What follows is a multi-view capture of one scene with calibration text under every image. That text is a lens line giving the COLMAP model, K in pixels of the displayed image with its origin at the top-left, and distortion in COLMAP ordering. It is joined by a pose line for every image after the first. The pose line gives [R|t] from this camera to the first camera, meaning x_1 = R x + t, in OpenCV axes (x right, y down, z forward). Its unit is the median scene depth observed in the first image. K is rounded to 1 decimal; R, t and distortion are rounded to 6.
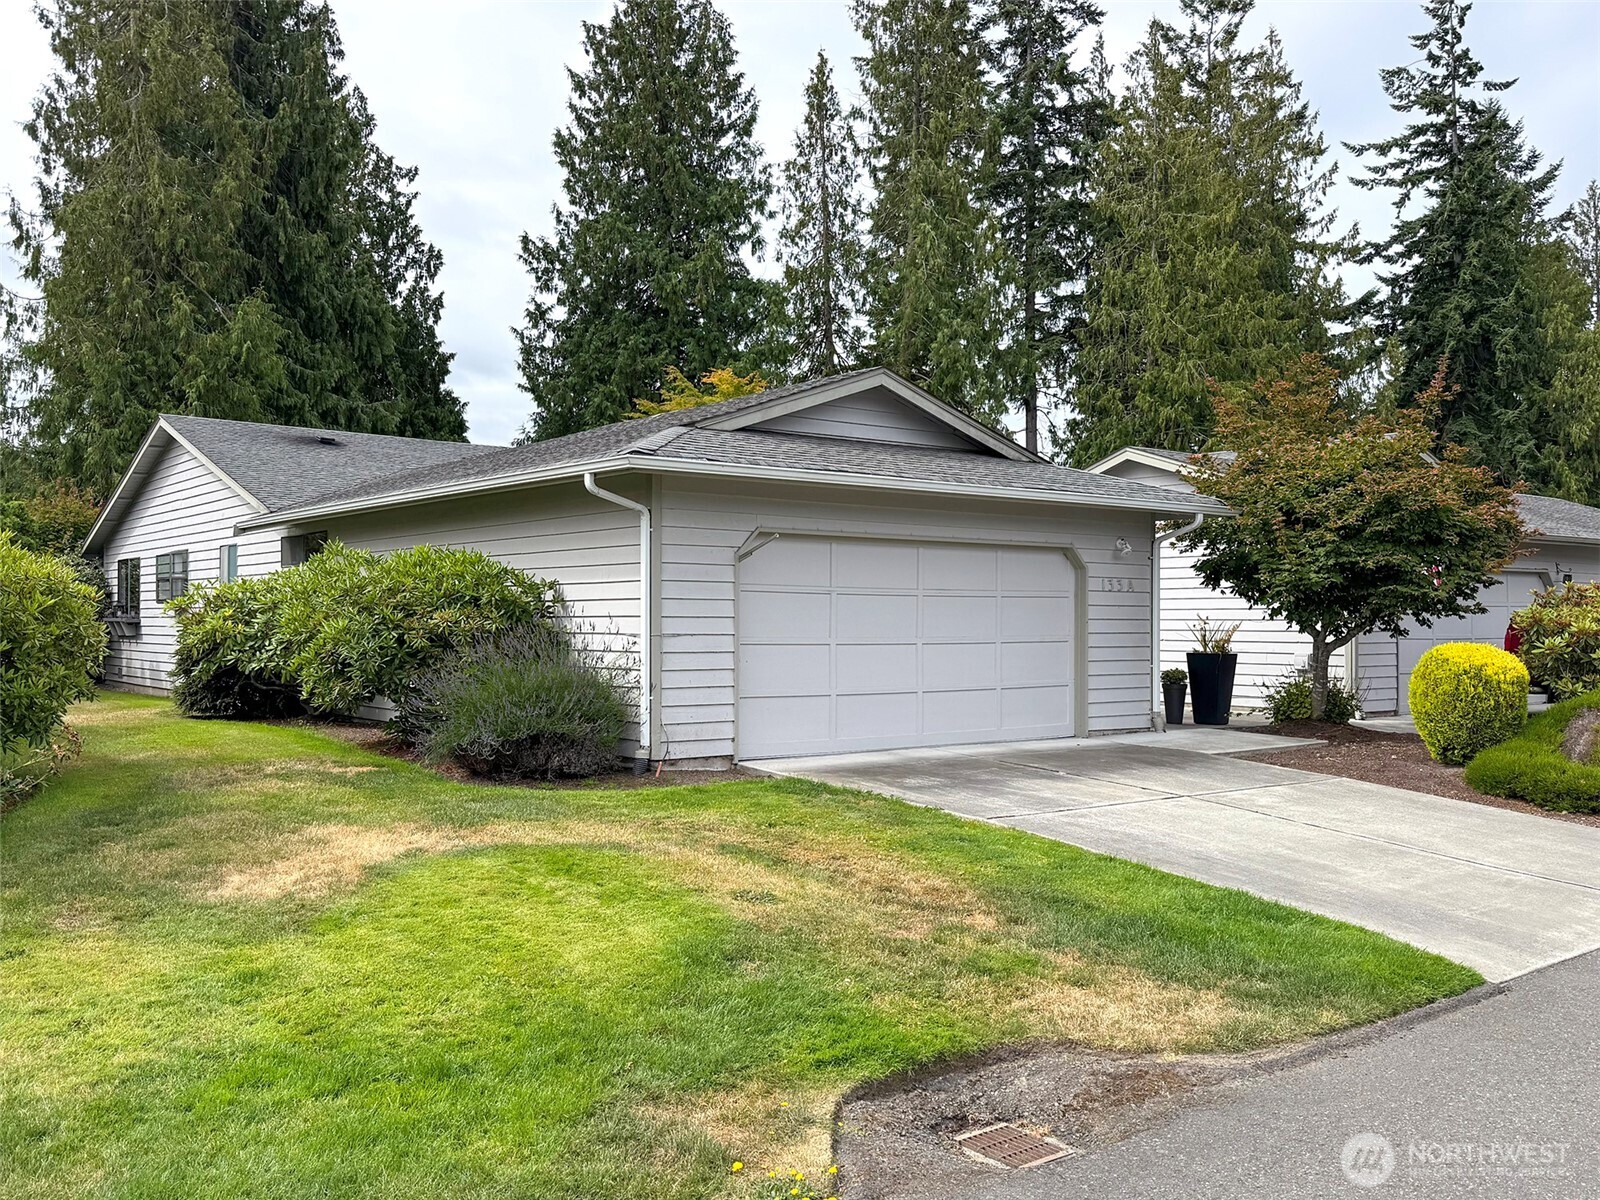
lens RADIAL K [[1157.7, 0, 800.0], [0, 1157.7, 600.0], [0, 0, 1]] dist [0.041262, -0.004236]
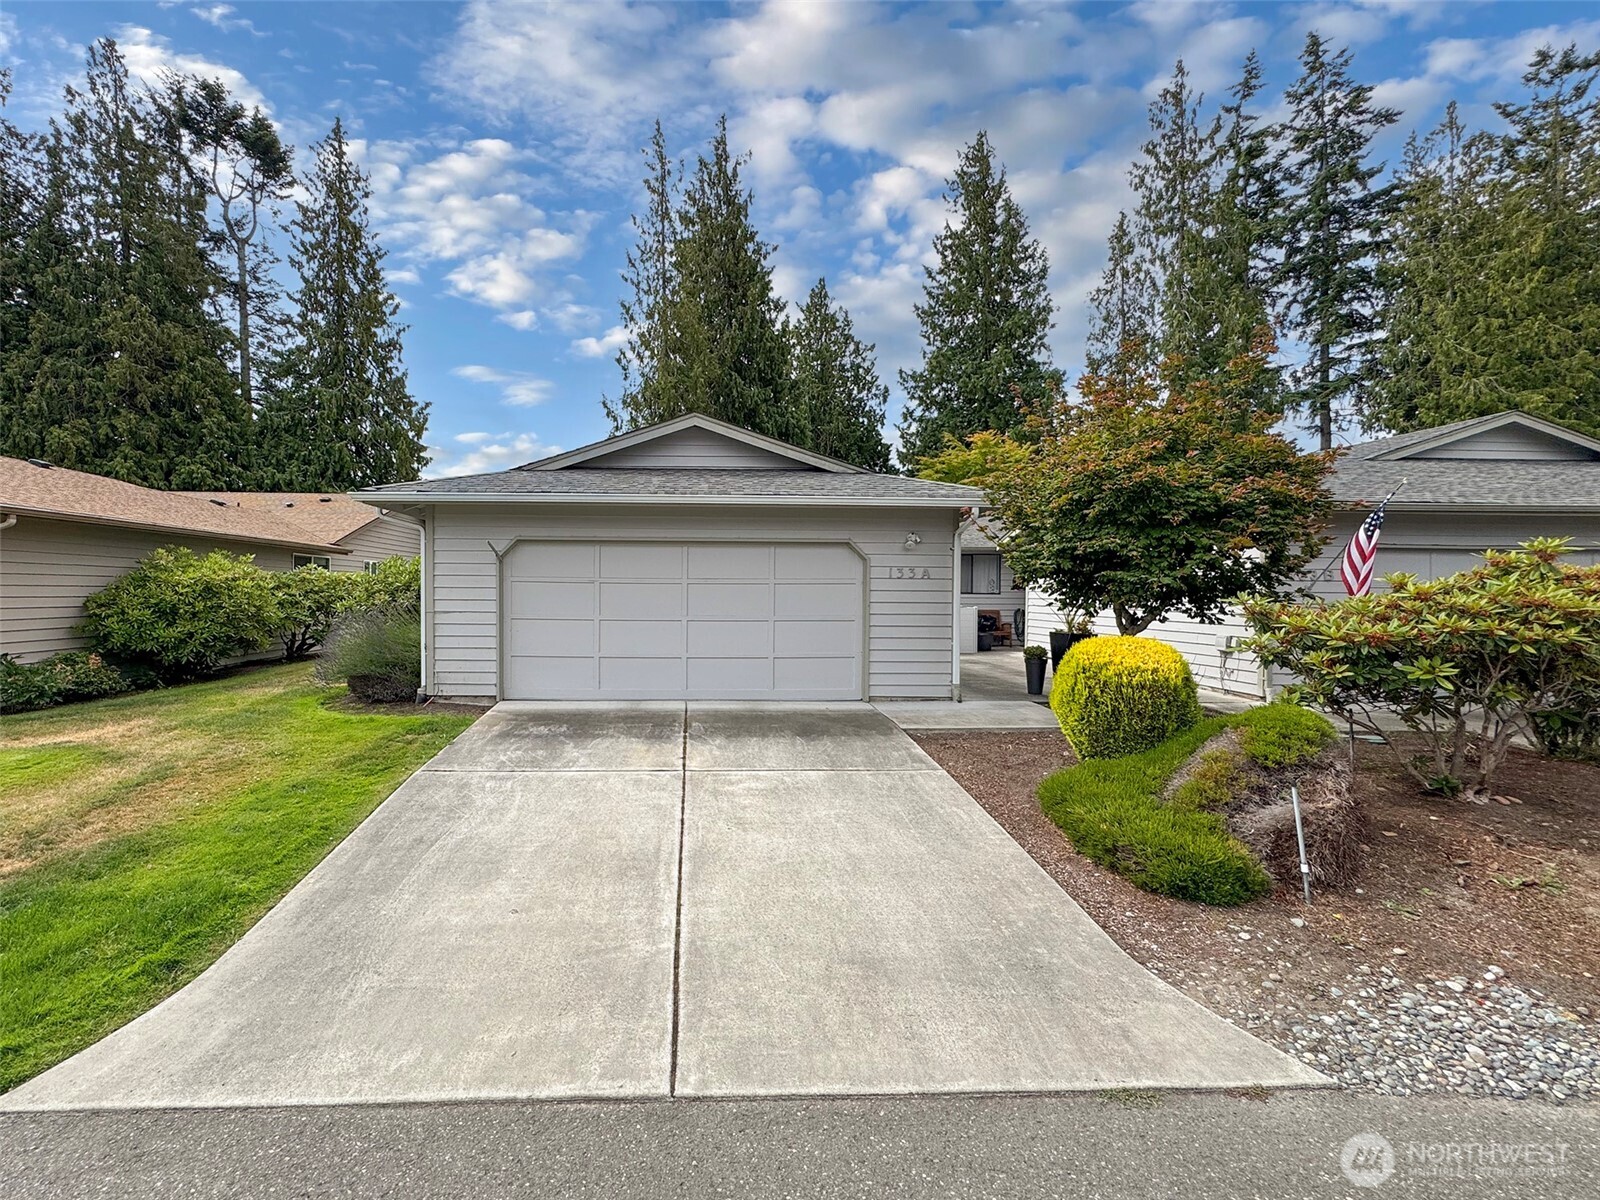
lens RADIAL K [[638.3, 0, 800.0], [0, 638.3, 600.0], [0, 0, 1]] dist [-0.001342, 0.002115]
pose [[0.850359, 0.012984, -0.526042, 0.134162], [0.004333, 0.999489, 0.031674, -0.001730], [0.526184, -0.029214, 0.849869, 0.104001]]
